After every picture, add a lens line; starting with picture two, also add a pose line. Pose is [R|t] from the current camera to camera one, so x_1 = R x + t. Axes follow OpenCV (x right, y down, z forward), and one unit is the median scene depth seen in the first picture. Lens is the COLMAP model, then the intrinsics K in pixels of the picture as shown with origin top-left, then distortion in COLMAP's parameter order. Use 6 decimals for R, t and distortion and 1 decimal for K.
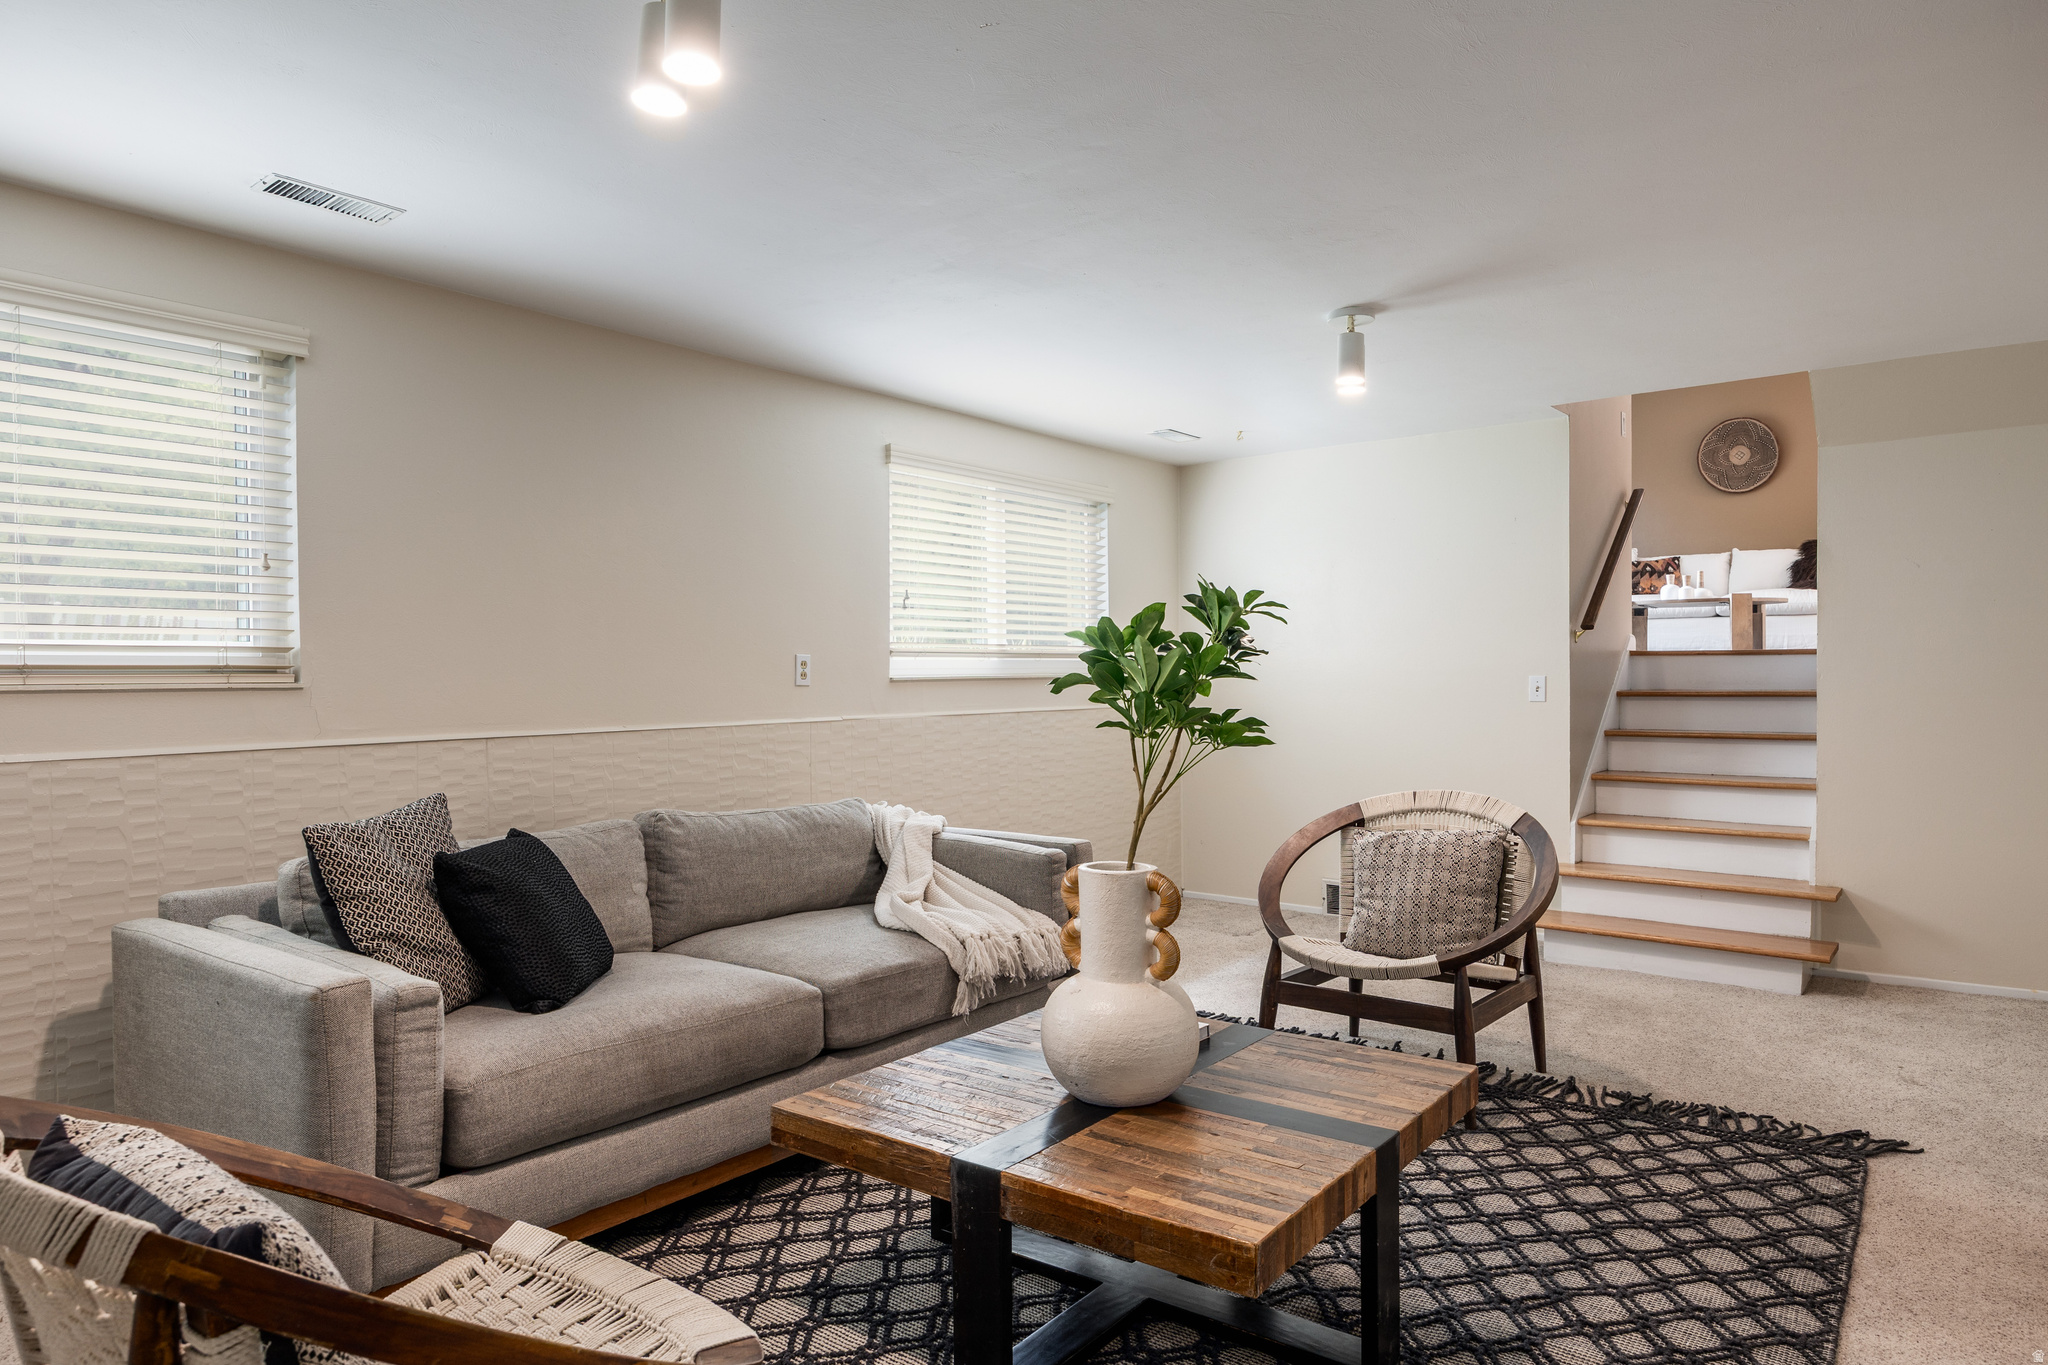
lens RADIAL K [[1267.7, 0, 1027.0], [0, 1267.7, 675.6], [0, 0, 1]] dist [-0.000420, 0.000637]
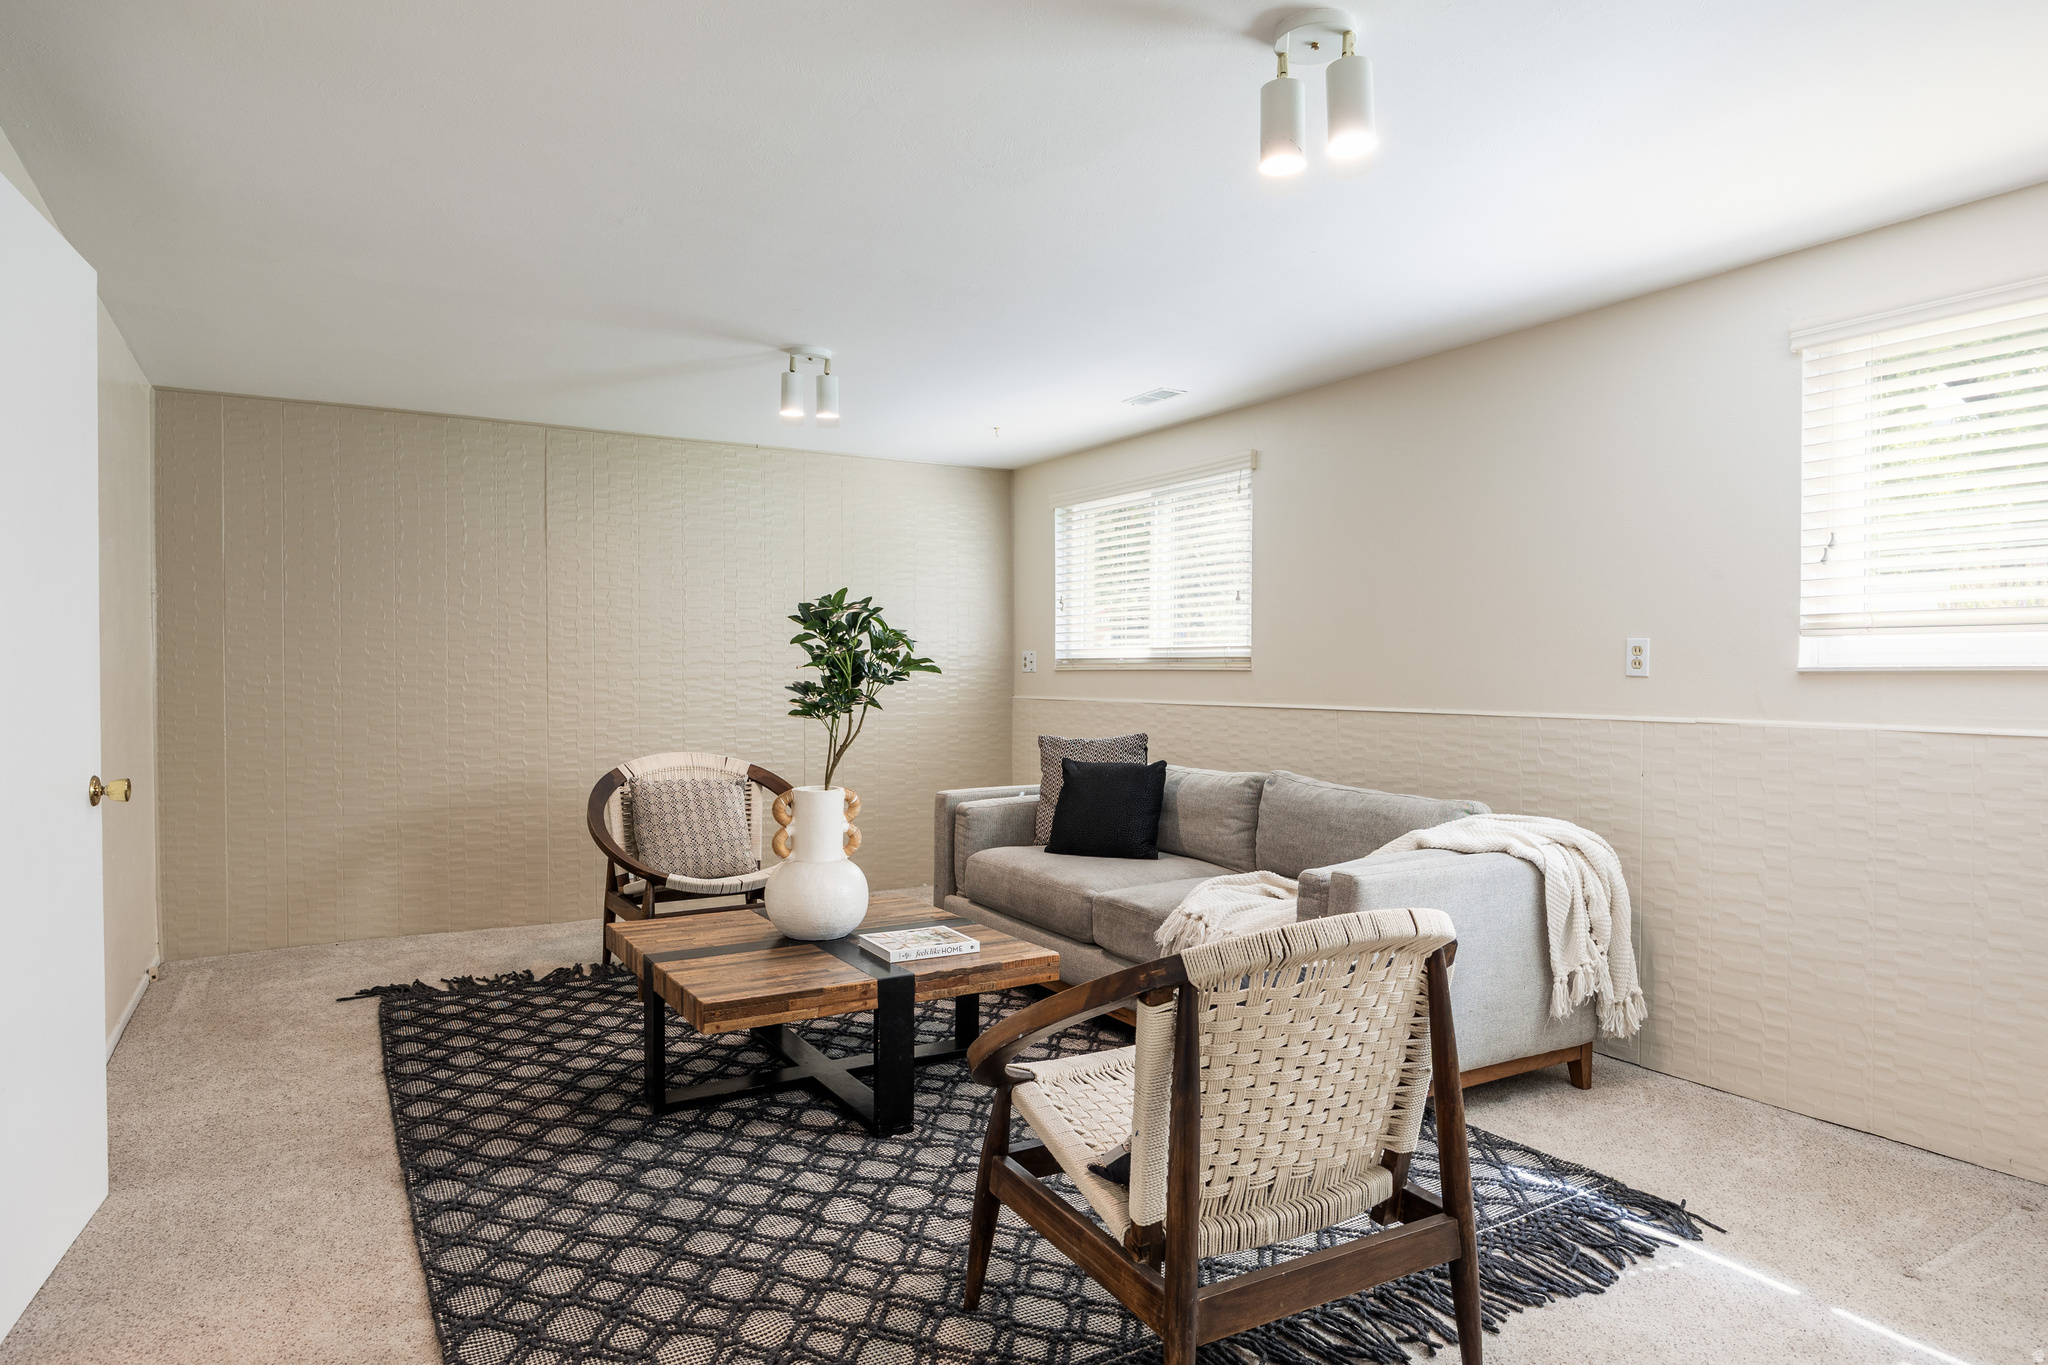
lens RADIAL K [[1239.6, 0, 1032.6], [0, 1239.6, 683.3], [0, 0, 1]] dist [-0.001339, -0.000152]
pose [[-0.384032, 0.021564, -0.923068, 0.834689], [0.004672, 0.999760, 0.021411, -0.007589], [0.923308, 0.003910, -0.384040, 1.115617]]
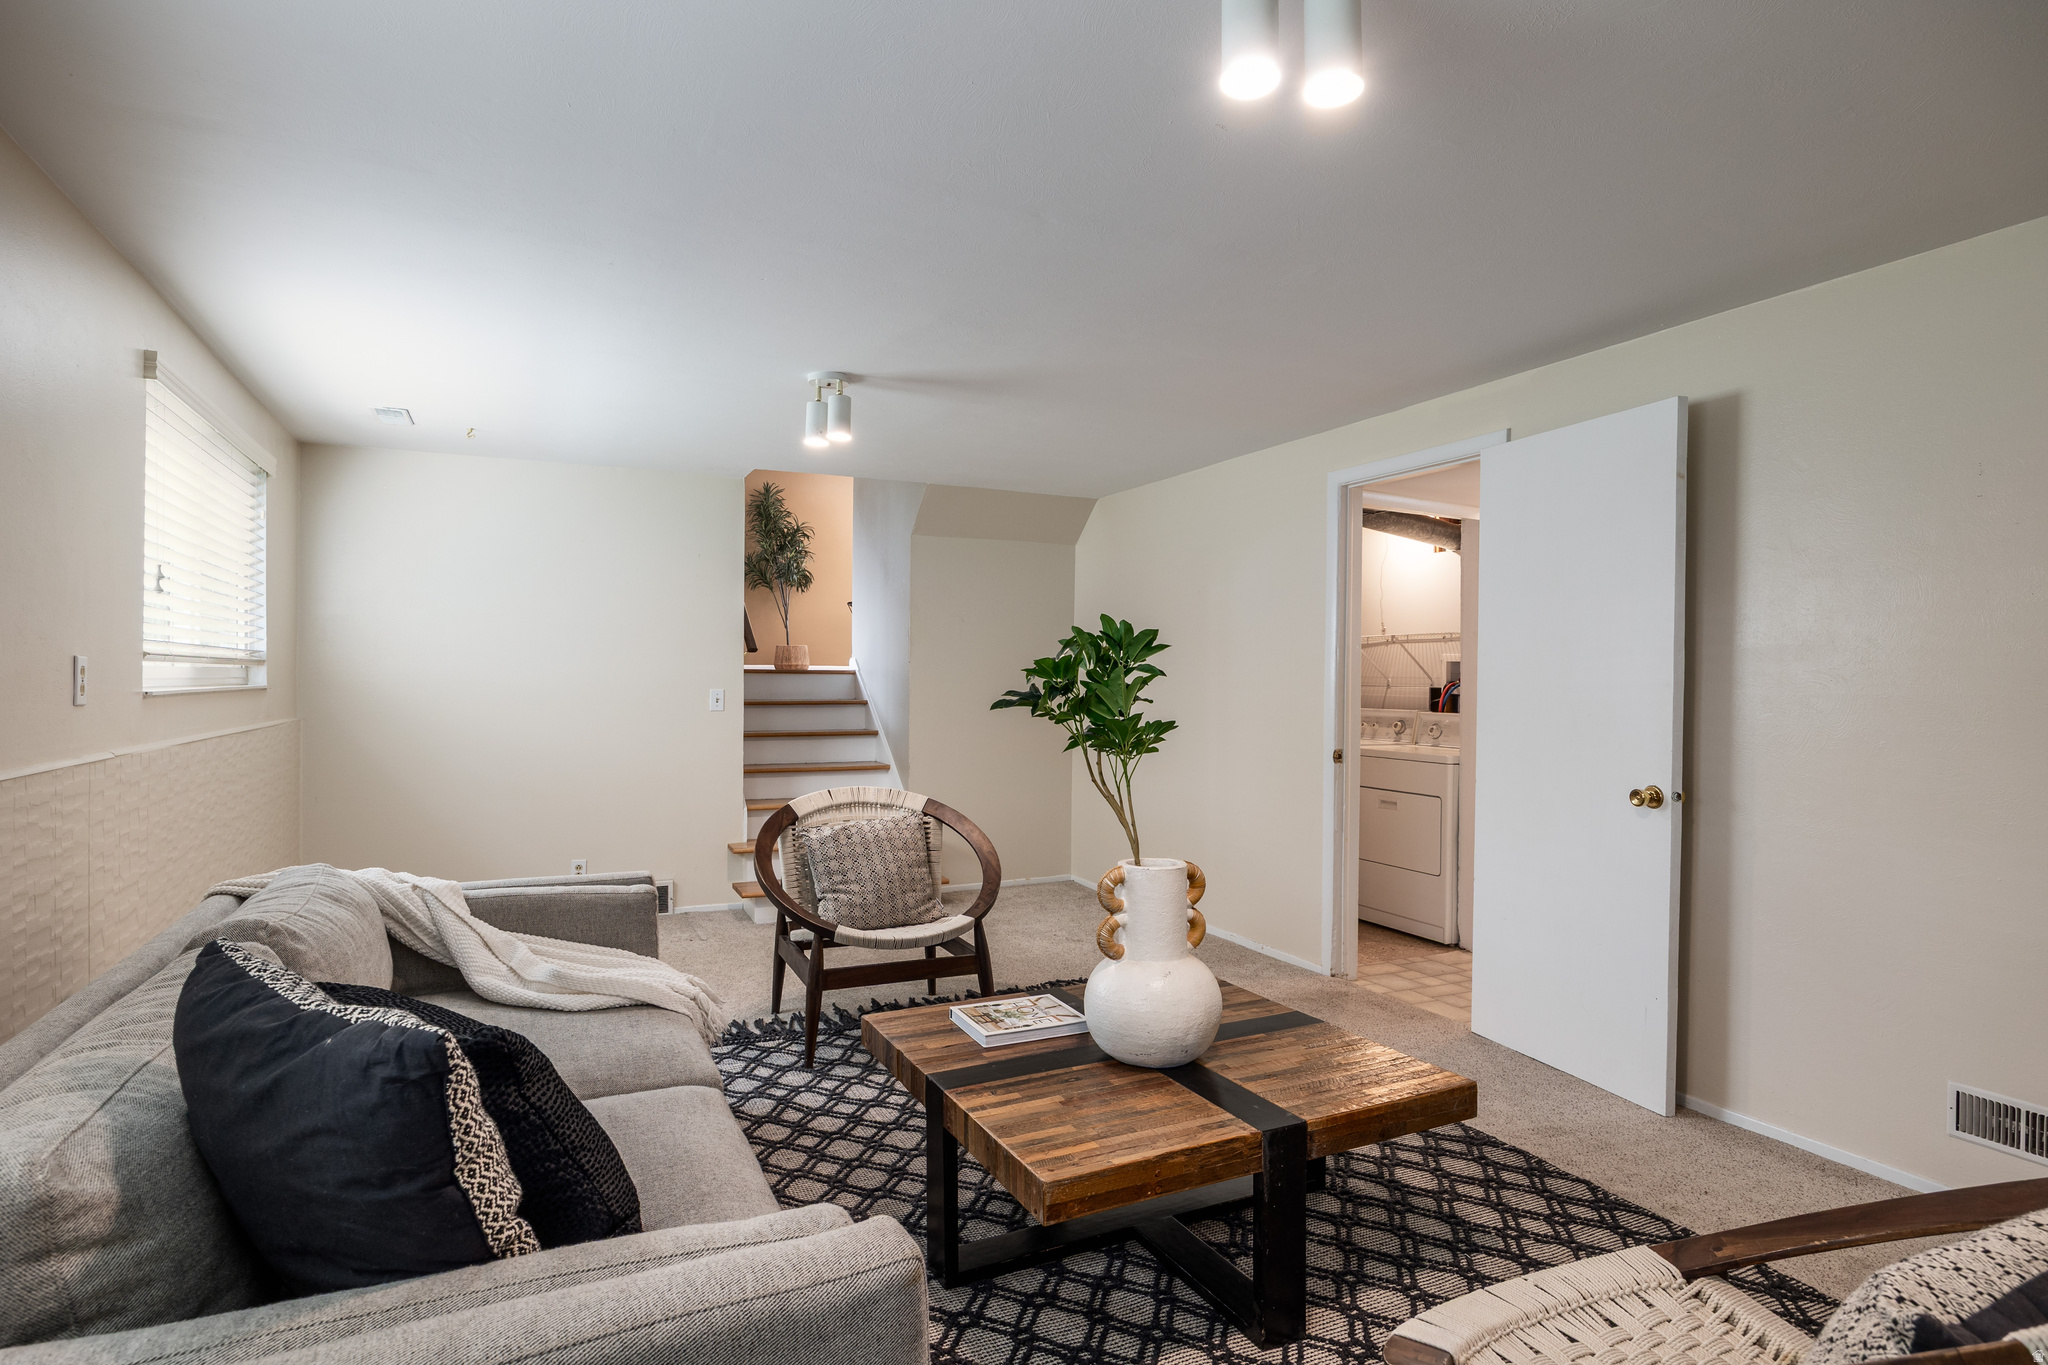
lens RADIAL K [[1081.3, 0, 1028.3], [0, 1081.3, 681.5], [0, 0, 1]] dist [0.015018, -0.000325]
pose [[0.452923, 0.008092, 0.891513, -0.530321], [-0.008388, 0.999953, -0.004815, -0.006611], [-0.891510, -0.005298, 0.452970, 0.393602]]
